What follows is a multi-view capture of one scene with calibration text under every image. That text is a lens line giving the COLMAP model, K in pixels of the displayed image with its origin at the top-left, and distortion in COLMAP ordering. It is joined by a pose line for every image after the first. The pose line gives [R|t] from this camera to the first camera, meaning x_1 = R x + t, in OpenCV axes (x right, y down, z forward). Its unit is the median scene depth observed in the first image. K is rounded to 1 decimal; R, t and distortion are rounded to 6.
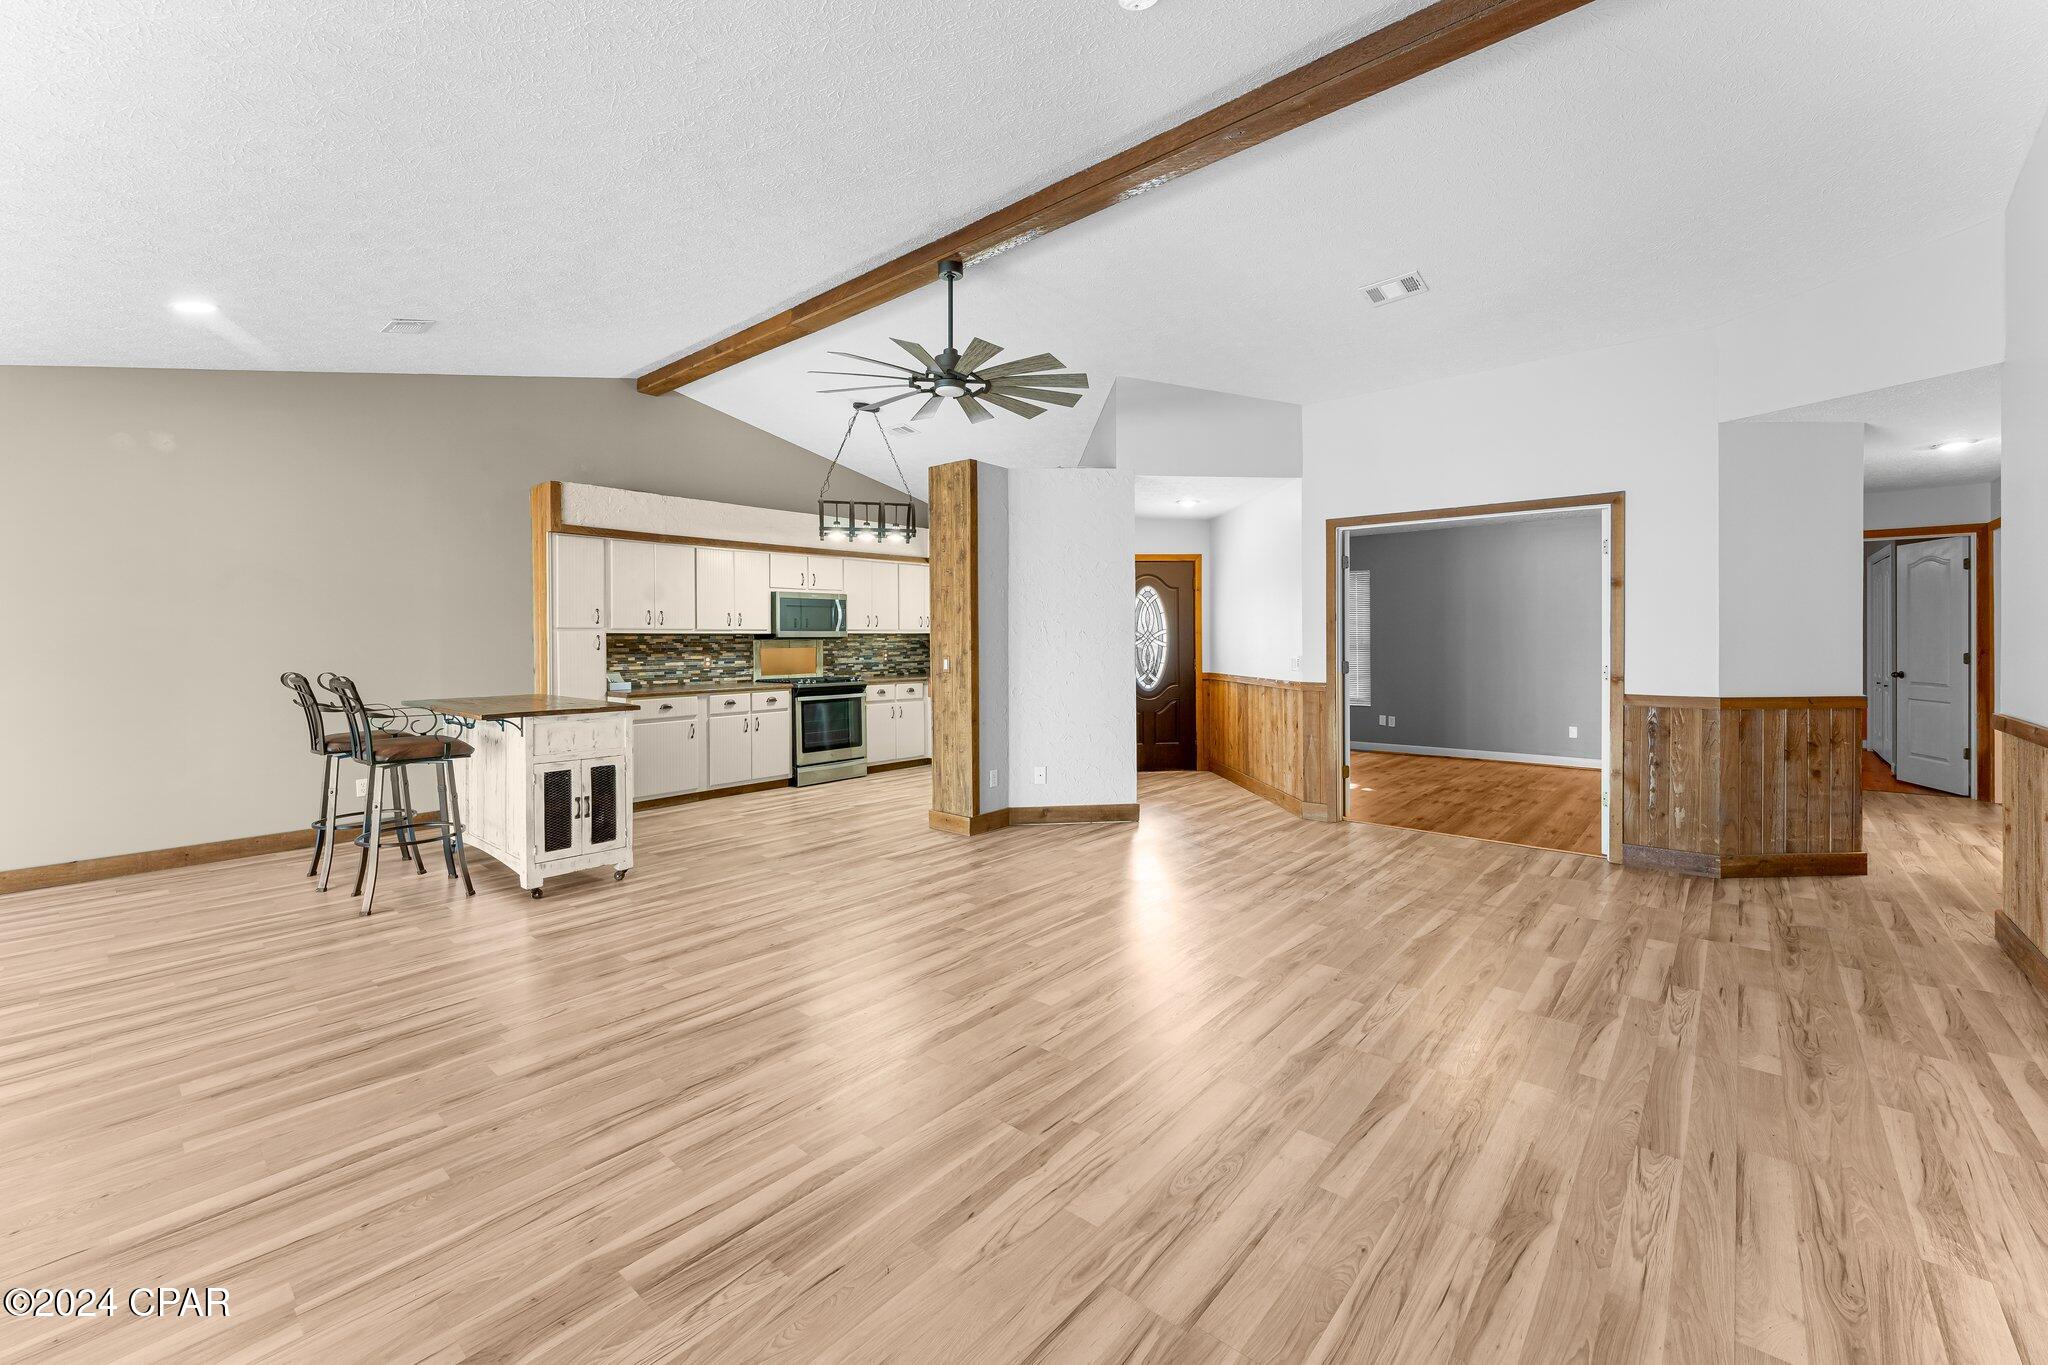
lens RADIAL K [[827.1, 0, 1017.2], [0, 827.1, 647.4], [0, 0, 1]] dist [0.000853, 0.000085]
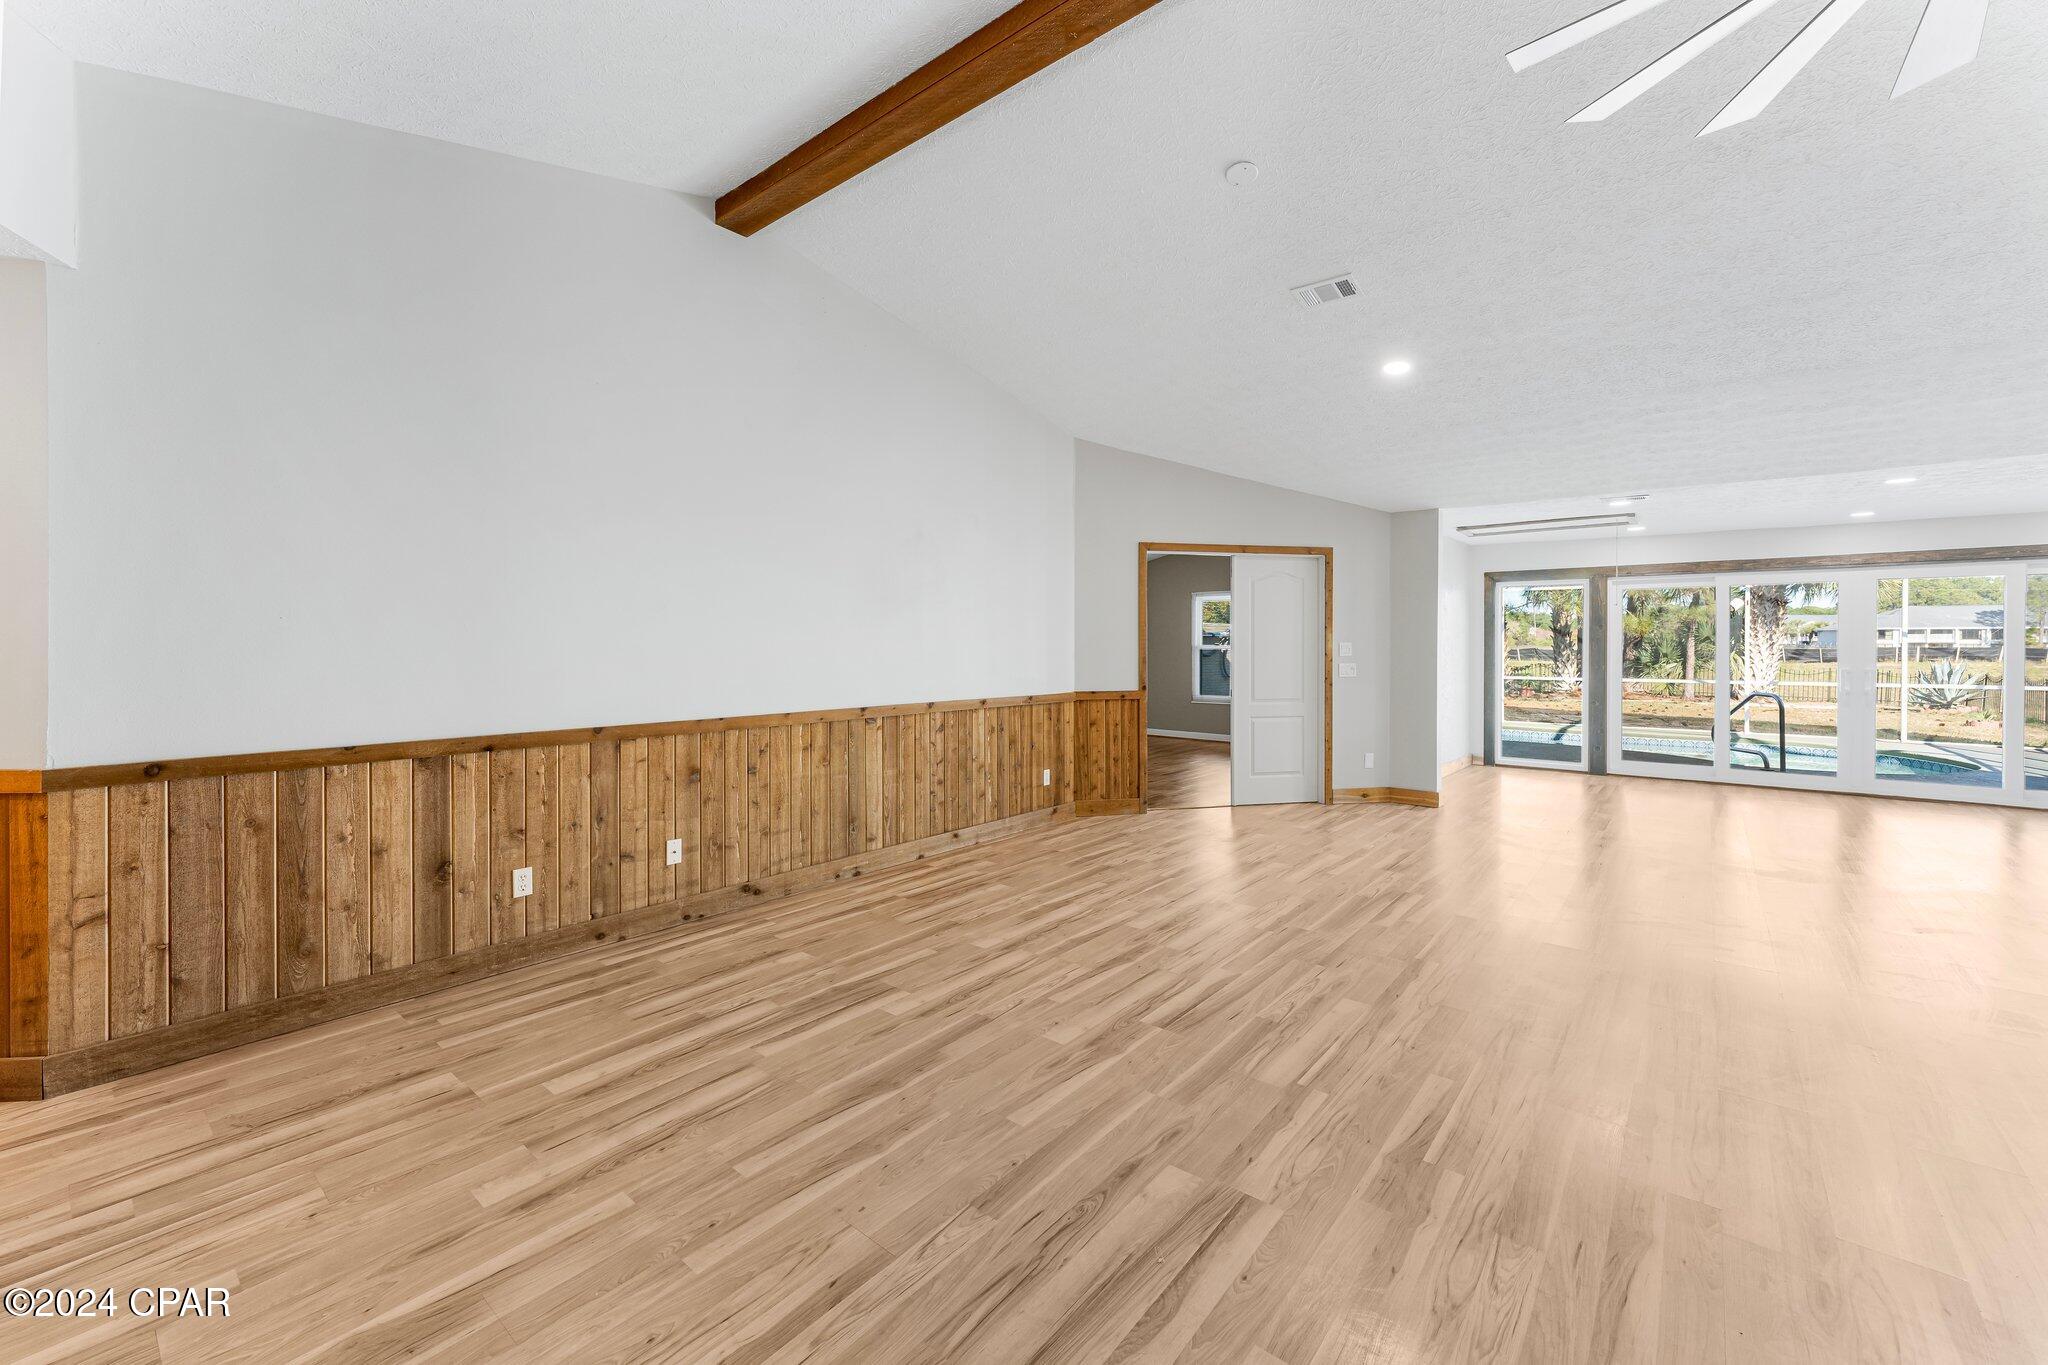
lens RADIAL K [[827.1, 0, 1017.2], [0, 827.1, 647.4], [0, 0, 1]] dist [0.000853, 0.000085]
pose [[-0.999754, 0.006896, -0.021099, 0.390767], [0.006574, 0.999862, 0.015285, -0.024831], [0.021201, 0.015143, -0.999661, 1.676609]]
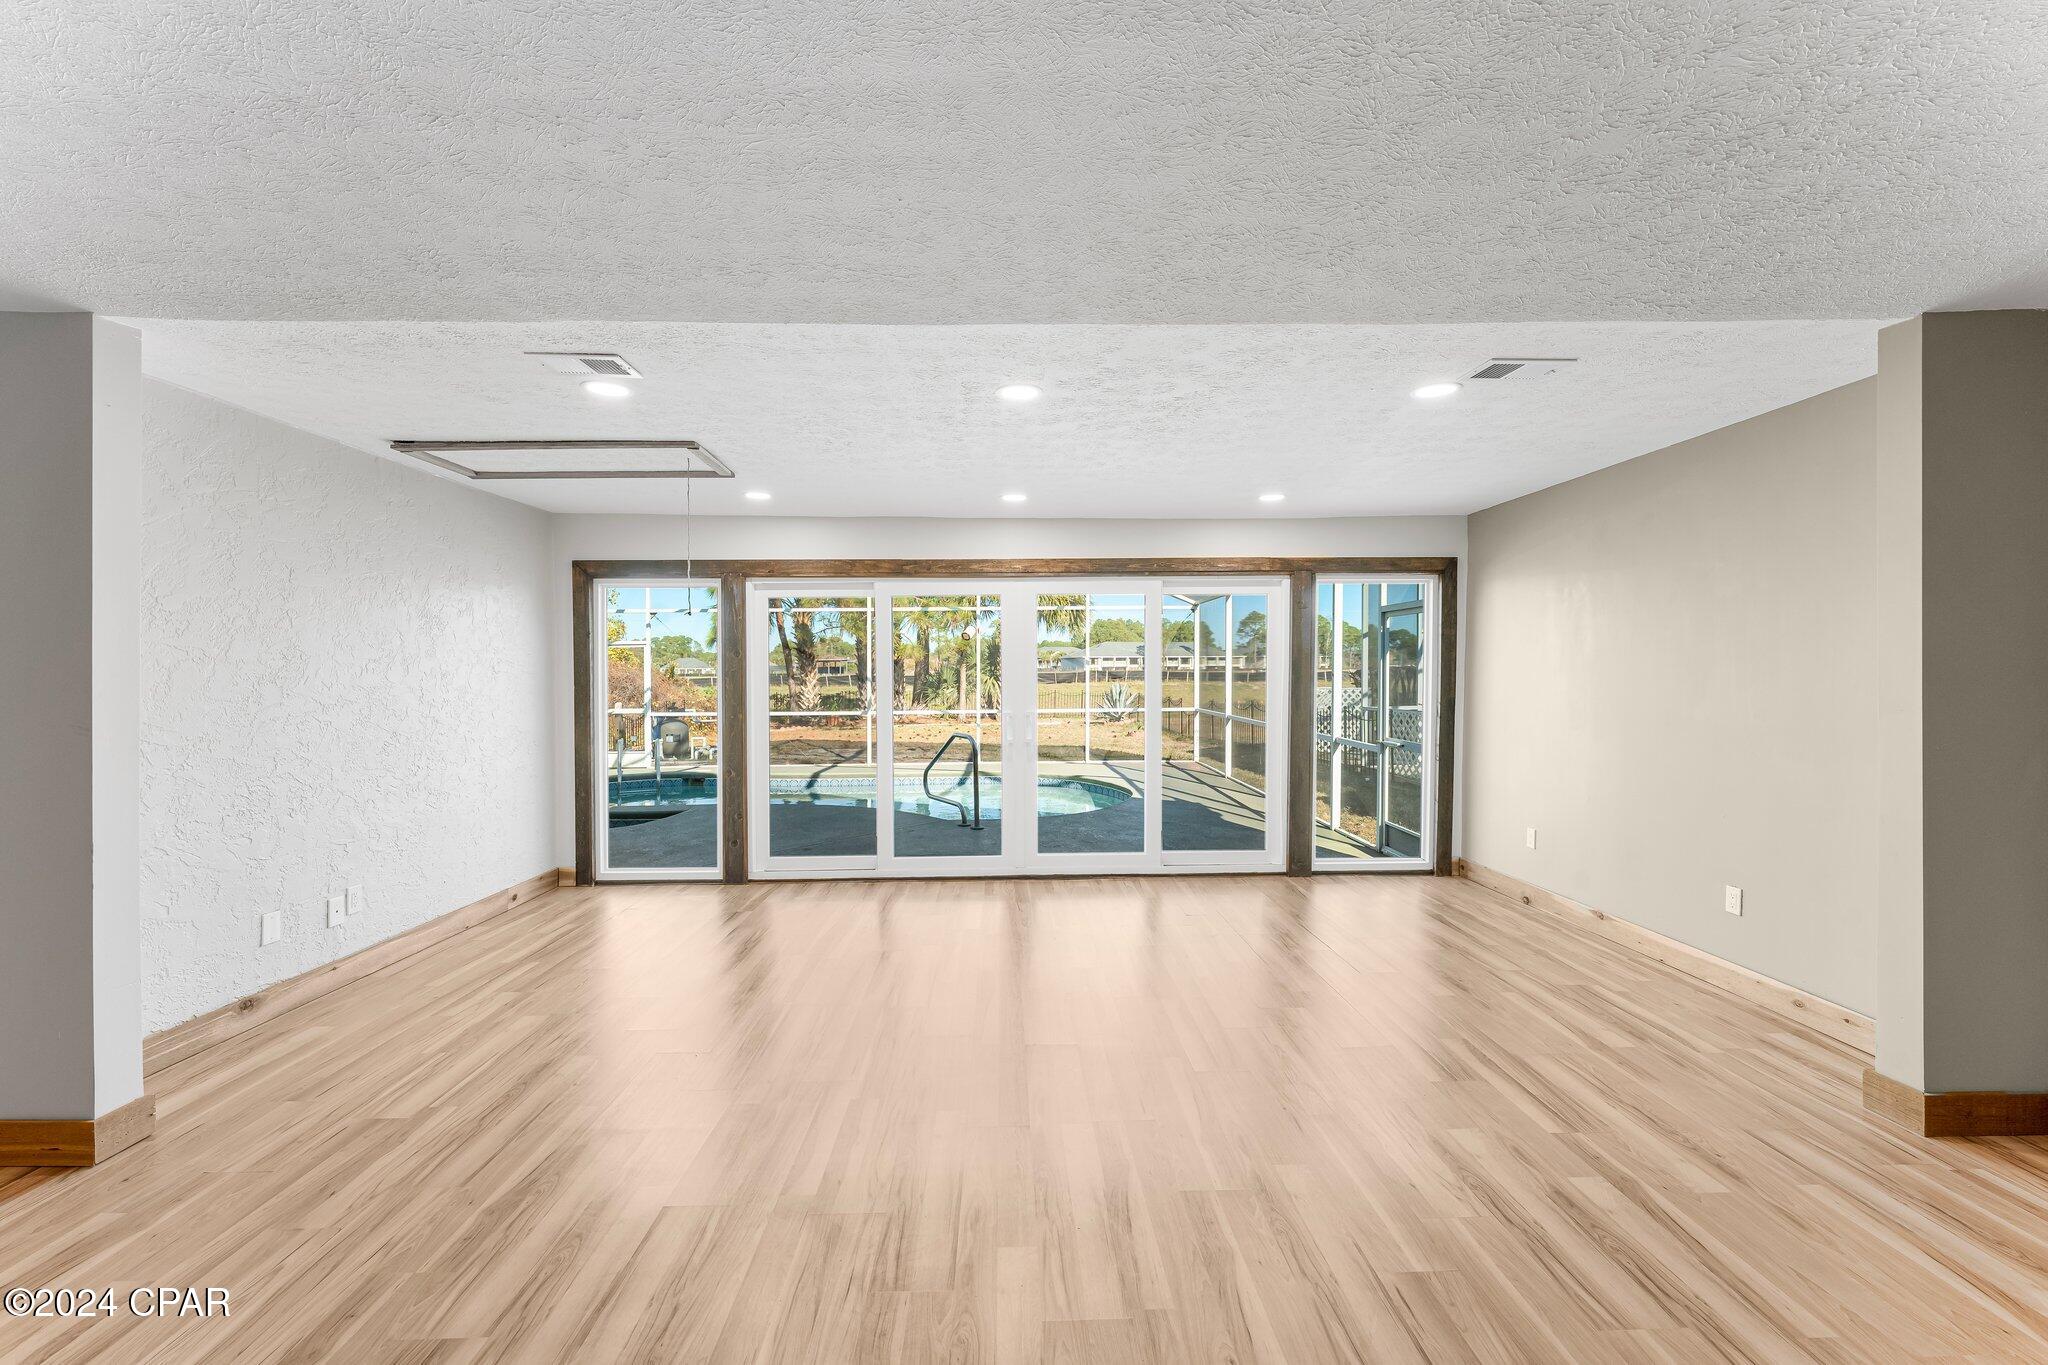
lens RADIAL K [[814.3, 0, 1023.0], [0, 814.3, 671.9], [0, 0, 1]] dist [0.001439, 0.000089]
pose [[-0.737554, 0.013375, -0.675156, -0.709761], [0.002138, 0.999845, 0.017471, -0.027644], [0.675285, 0.011442, -0.737468, 0.800082]]
